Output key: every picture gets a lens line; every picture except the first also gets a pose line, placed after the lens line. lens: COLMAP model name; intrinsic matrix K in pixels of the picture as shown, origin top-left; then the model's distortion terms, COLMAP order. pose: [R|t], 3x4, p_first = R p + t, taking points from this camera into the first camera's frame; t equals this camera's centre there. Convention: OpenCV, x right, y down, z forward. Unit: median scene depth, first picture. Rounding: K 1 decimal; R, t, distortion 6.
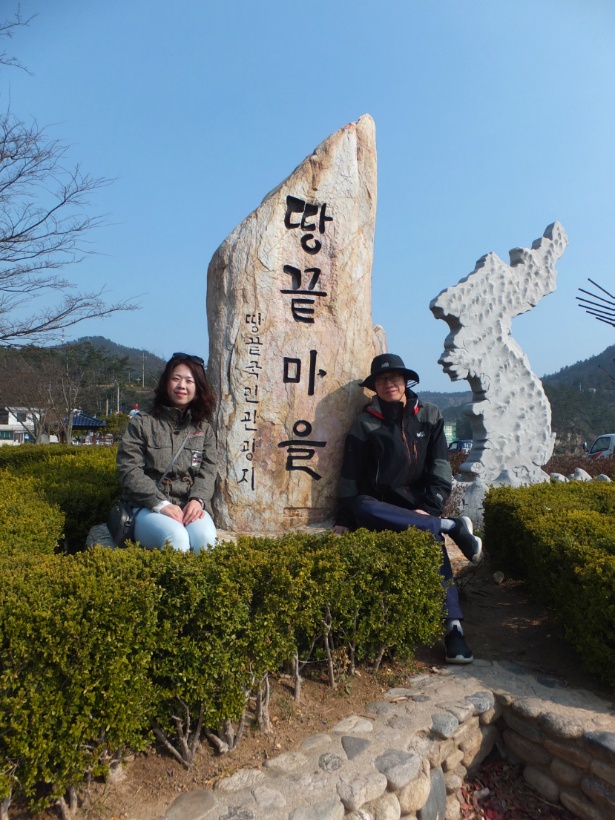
lens RADIAL K [[611.6, 0, 306.7], [0, 611.6, 456.0], [0, 0, 1]] dist [-0.031843, 0.008483]
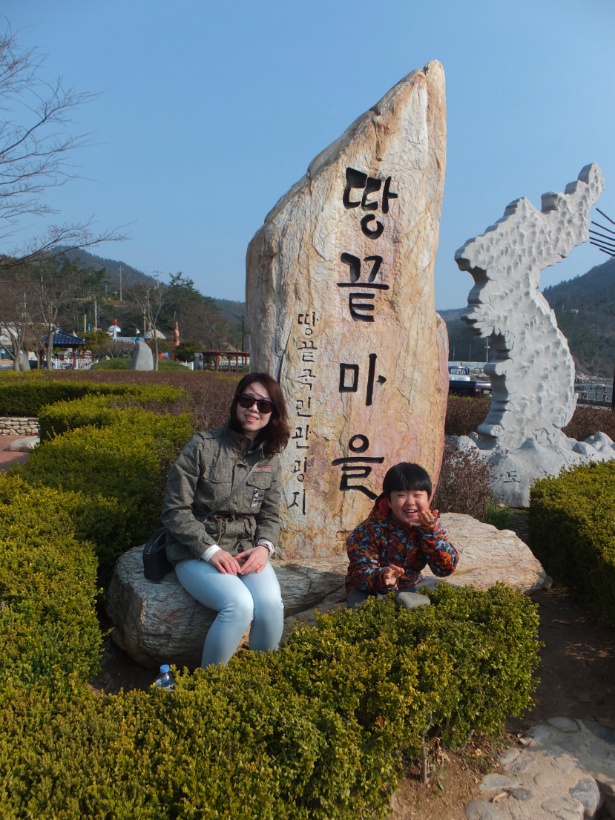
lens RADIAL K [[611.6, 0, 306.7], [0, 611.6, 456.0], [0, 0, 1]] dist [-0.031843, 0.008483]
pose [[0.999652, 0.008146, 0.025071, -0.102956], [-0.011179, 0.992302, 0.123339, -0.133763], [-0.023874, -0.123577, 0.992048, 0.120142]]
